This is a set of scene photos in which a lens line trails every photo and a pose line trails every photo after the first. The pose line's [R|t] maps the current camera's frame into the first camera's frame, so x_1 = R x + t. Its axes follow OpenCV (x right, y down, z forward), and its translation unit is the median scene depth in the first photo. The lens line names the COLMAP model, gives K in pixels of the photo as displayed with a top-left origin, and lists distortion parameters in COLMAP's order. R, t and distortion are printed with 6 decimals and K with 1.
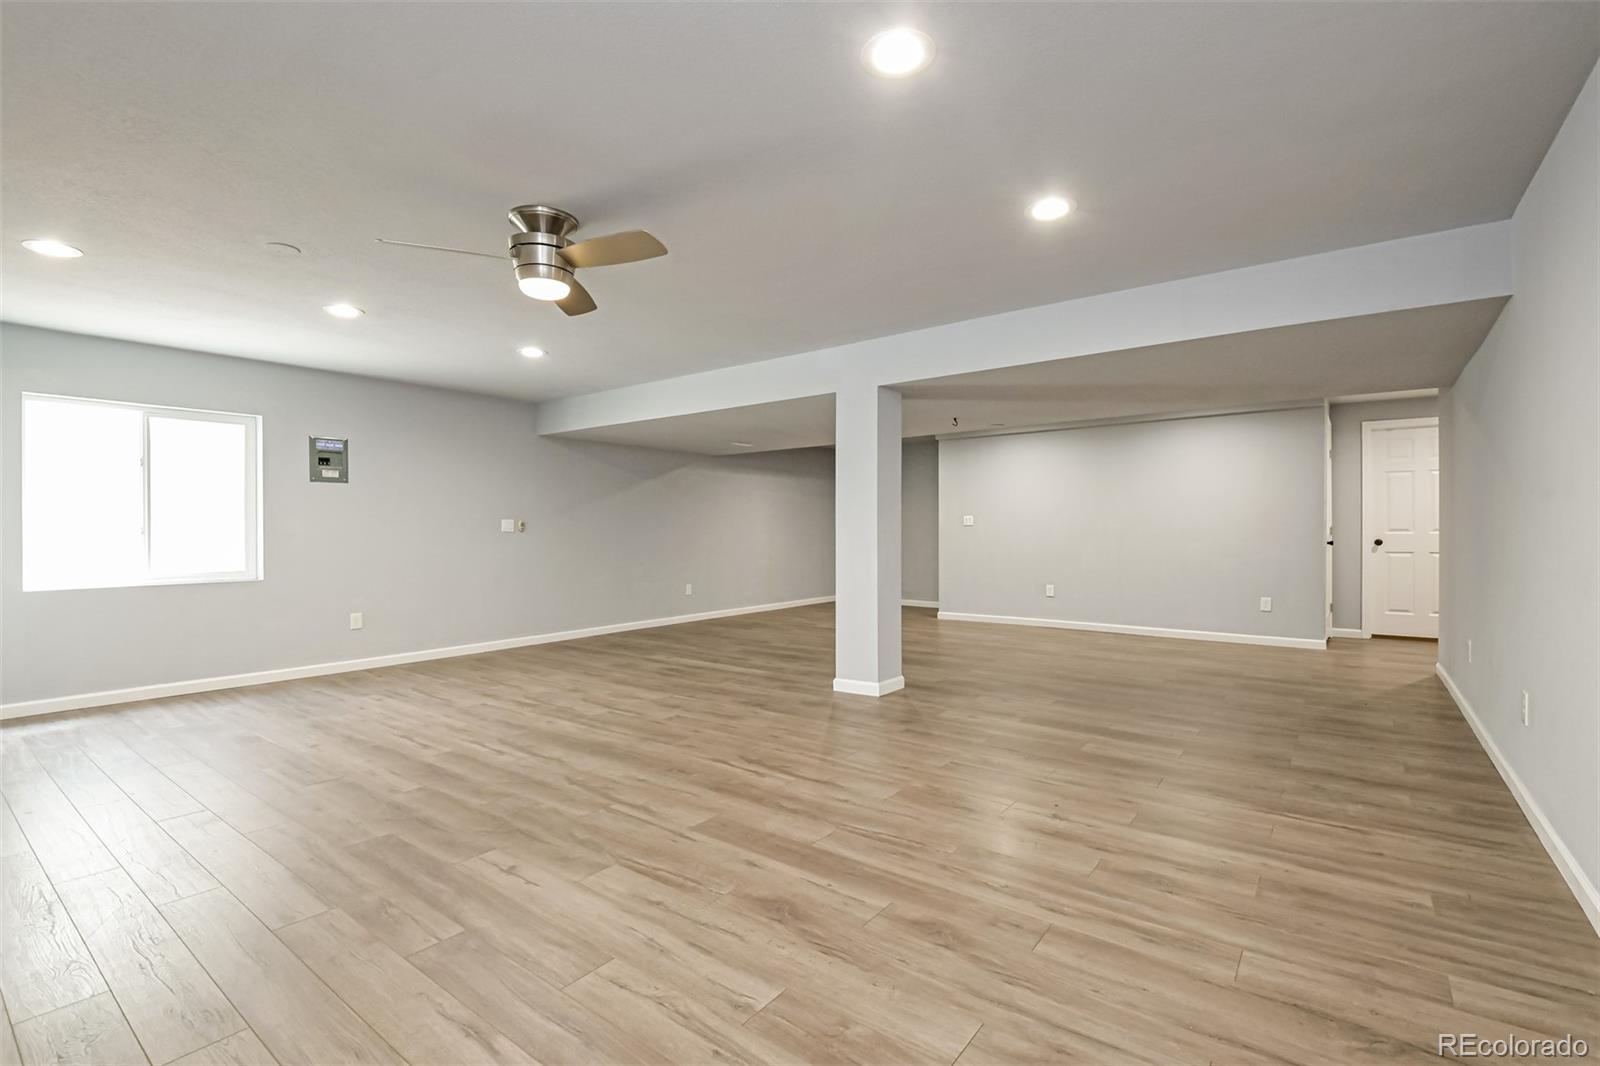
lens RADIAL K [[706.0, 0, 804.4], [0, 706.0, 532.4], [0, 0, 1]] dist [0.026183, -0.023822]
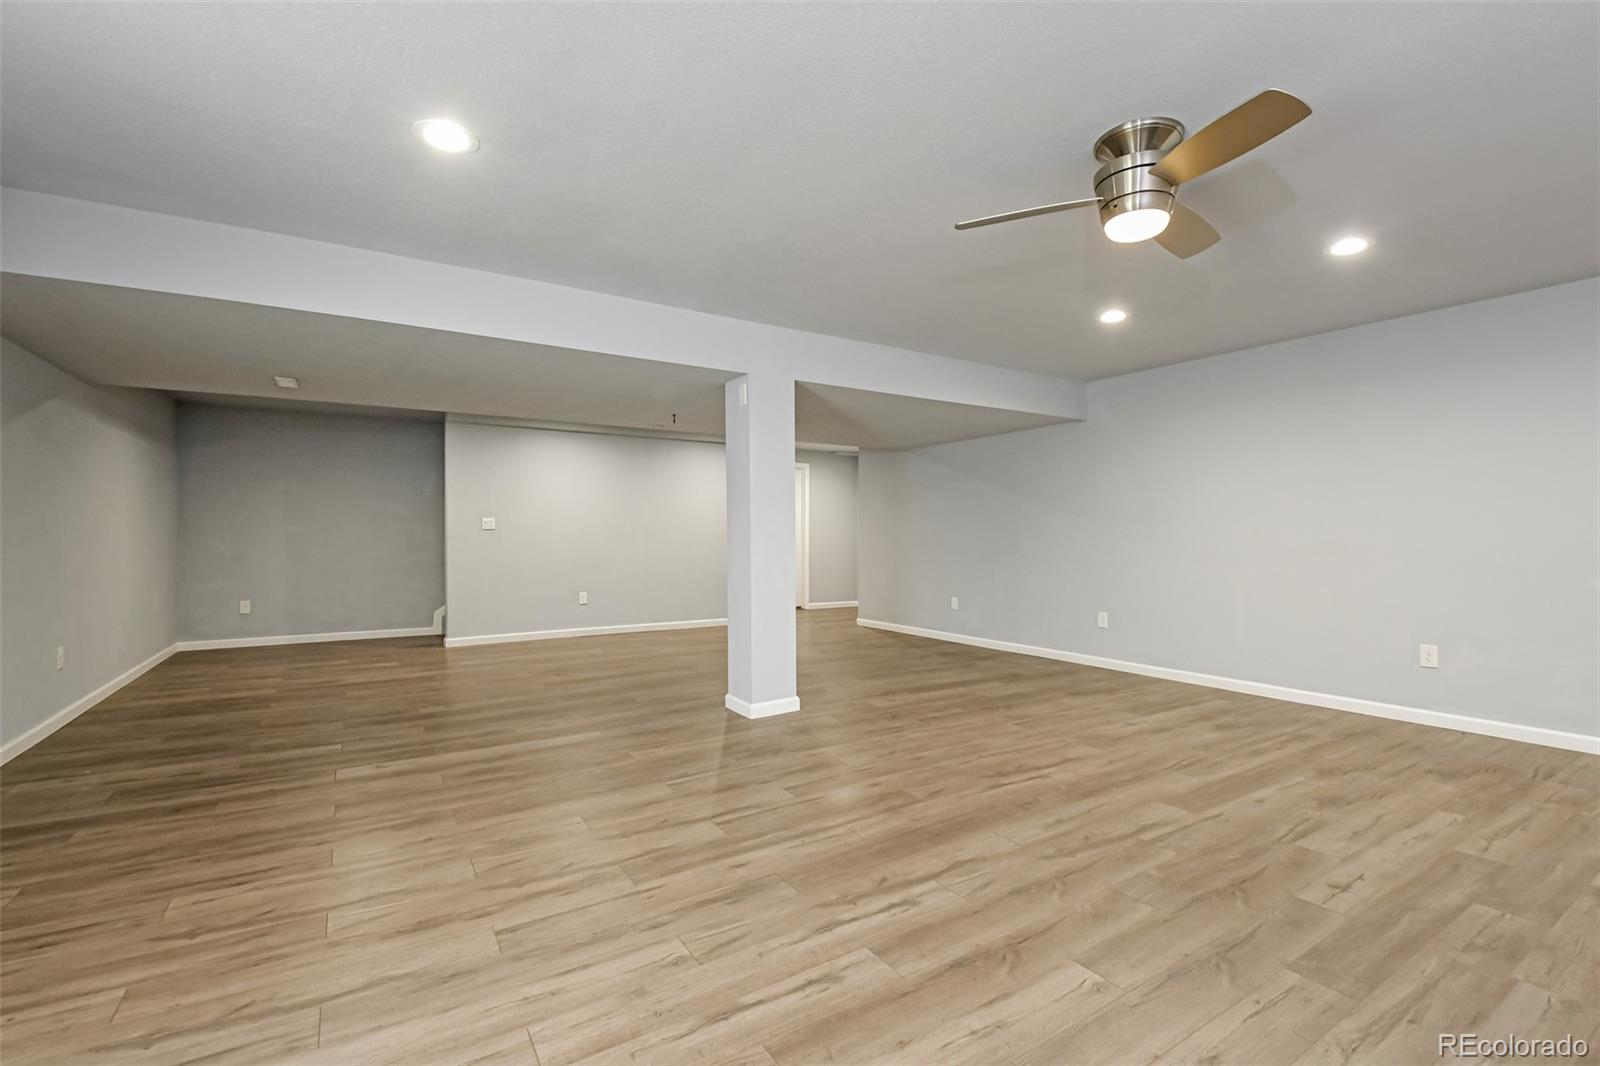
lens RADIAL K [[706.0, 0, 804.4], [0, 706.0, 532.4], [0, 0, 1]] dist [0.026183, -0.023822]
pose [[0.356877, 0.007738, 0.934119, -1.133252], [0.001129, 0.999961, -0.008715, 0.005010], [-0.934151, 0.004165, 0.356855, 0.965160]]
